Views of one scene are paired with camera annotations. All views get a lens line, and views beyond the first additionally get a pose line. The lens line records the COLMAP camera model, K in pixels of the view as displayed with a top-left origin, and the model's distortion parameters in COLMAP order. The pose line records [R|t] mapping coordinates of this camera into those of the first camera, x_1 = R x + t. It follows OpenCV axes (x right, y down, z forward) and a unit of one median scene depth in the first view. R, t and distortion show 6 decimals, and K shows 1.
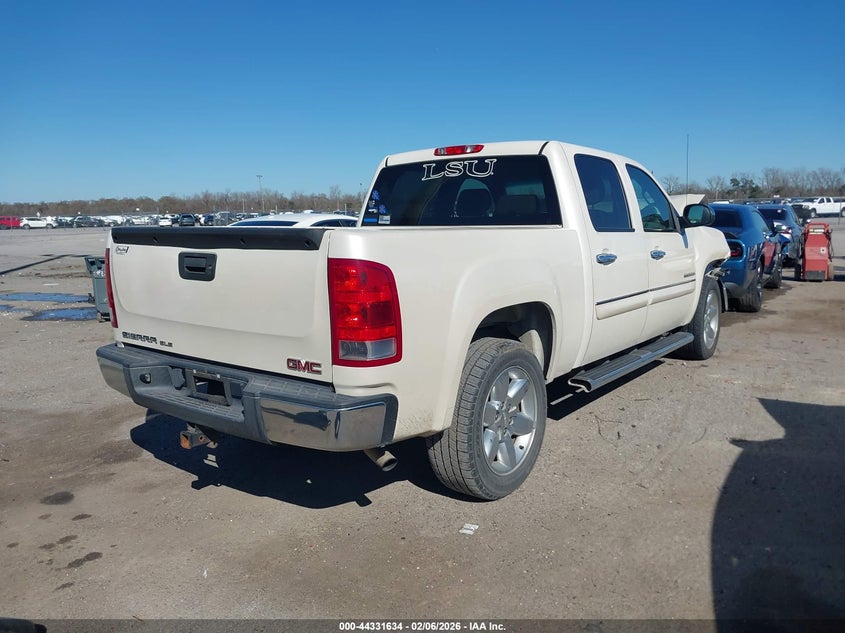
lens RADIAL K [[647.2, 0, 422.5], [0, 647.2, 316.5], [0, 0, 1]] dist [0.005361, 0.001022]
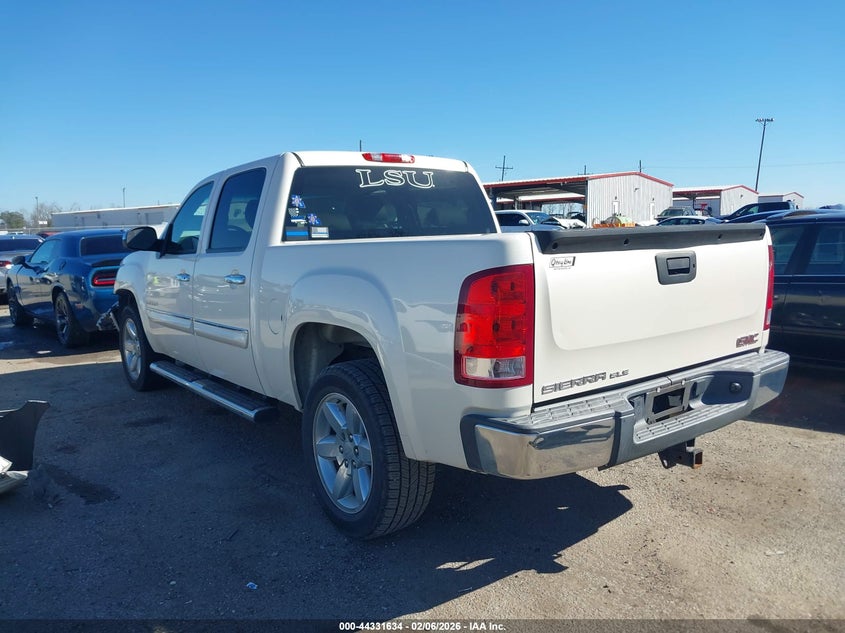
lens RADIAL K [[676.5, 0, 422.5], [0, 676.5, 316.5], [0, 0, 1]] dist [-0.003567, -0.001682]
pose [[0.271386, -0.114891, 0.955589, -0.898887], [0.168817, 0.983140, 0.070259, -0.091412], [-0.947550, 0.142252, 0.286206, 0.705994]]
